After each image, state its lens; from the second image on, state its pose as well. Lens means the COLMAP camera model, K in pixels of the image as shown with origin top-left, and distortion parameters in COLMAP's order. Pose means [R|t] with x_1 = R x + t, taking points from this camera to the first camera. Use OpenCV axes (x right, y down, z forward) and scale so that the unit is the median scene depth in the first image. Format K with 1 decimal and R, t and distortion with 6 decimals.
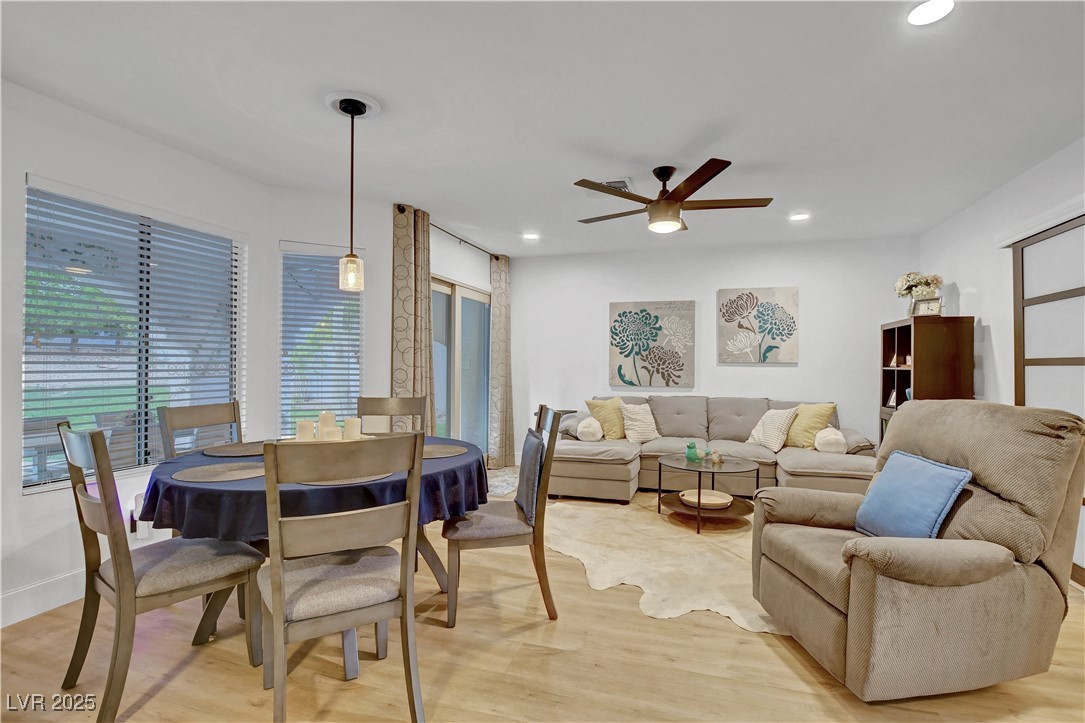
lens RADIAL K [[506.9, 0, 549.5], [0, 506.9, 360.8], [0, 0, 1]] dist [-0.024659, 0.000645]
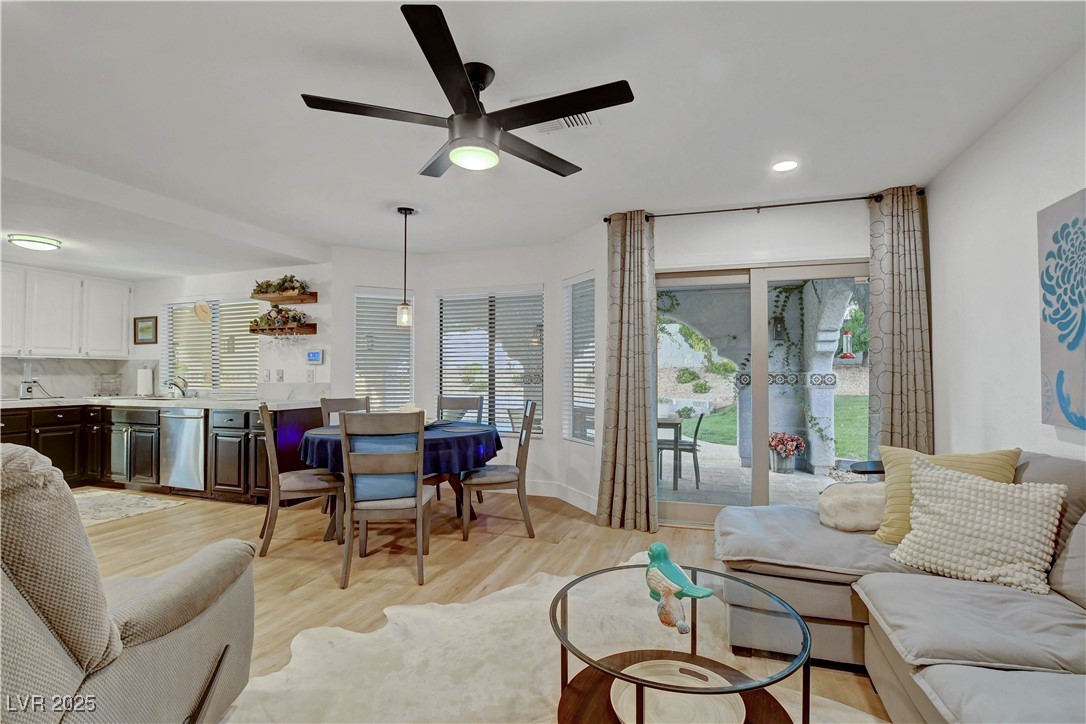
lens RADIAL K [[487.1, 0, 548.0], [0, 487.1, 364.9], [0, 0, 1]] dist [-0.031496, 0.000172]
pose [[-0.003752, -0.028082, -0.999599, 0.672131], [0.005227, 0.999591, -0.028102, 0.015912], [0.999979, -0.005330, -0.003603, 0.873107]]
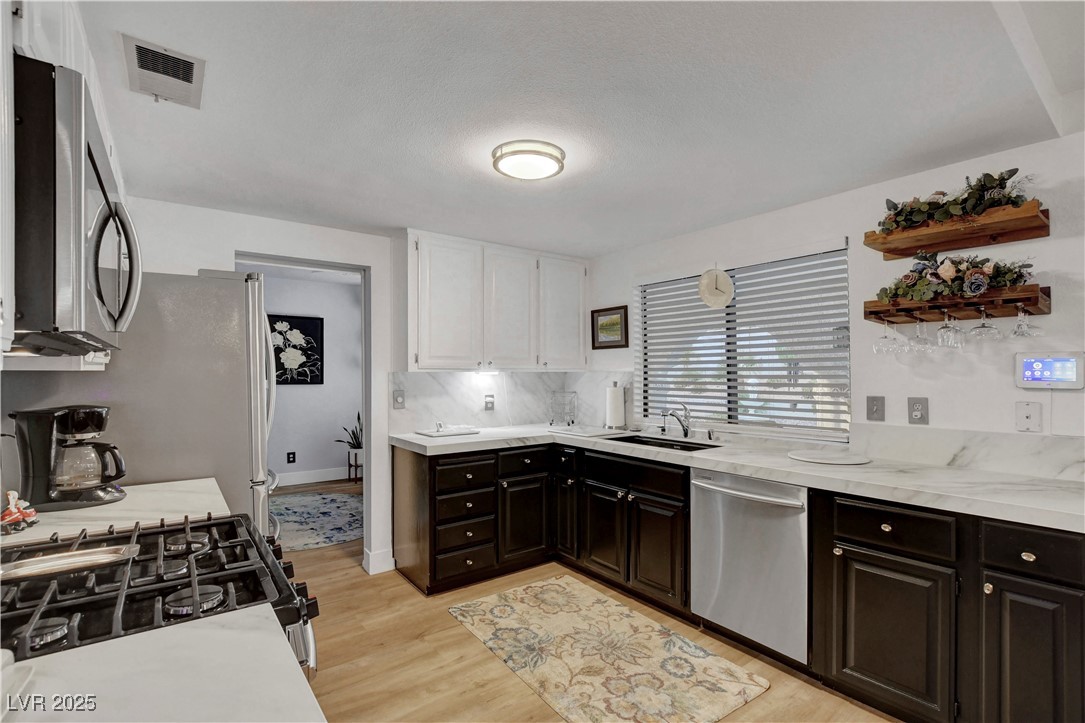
lens RADIAL K [[506.9, 0, 549.5], [0, 506.9, 360.8], [0, 0, 1]] dist [-0.024659, 0.000645]
pose [[-0.574914, -0.025135, -0.817827, 0.161459], [0.000581, 0.999515, -0.031127, -0.035704], [0.818213, -0.018370, -0.574621, 0.157143]]
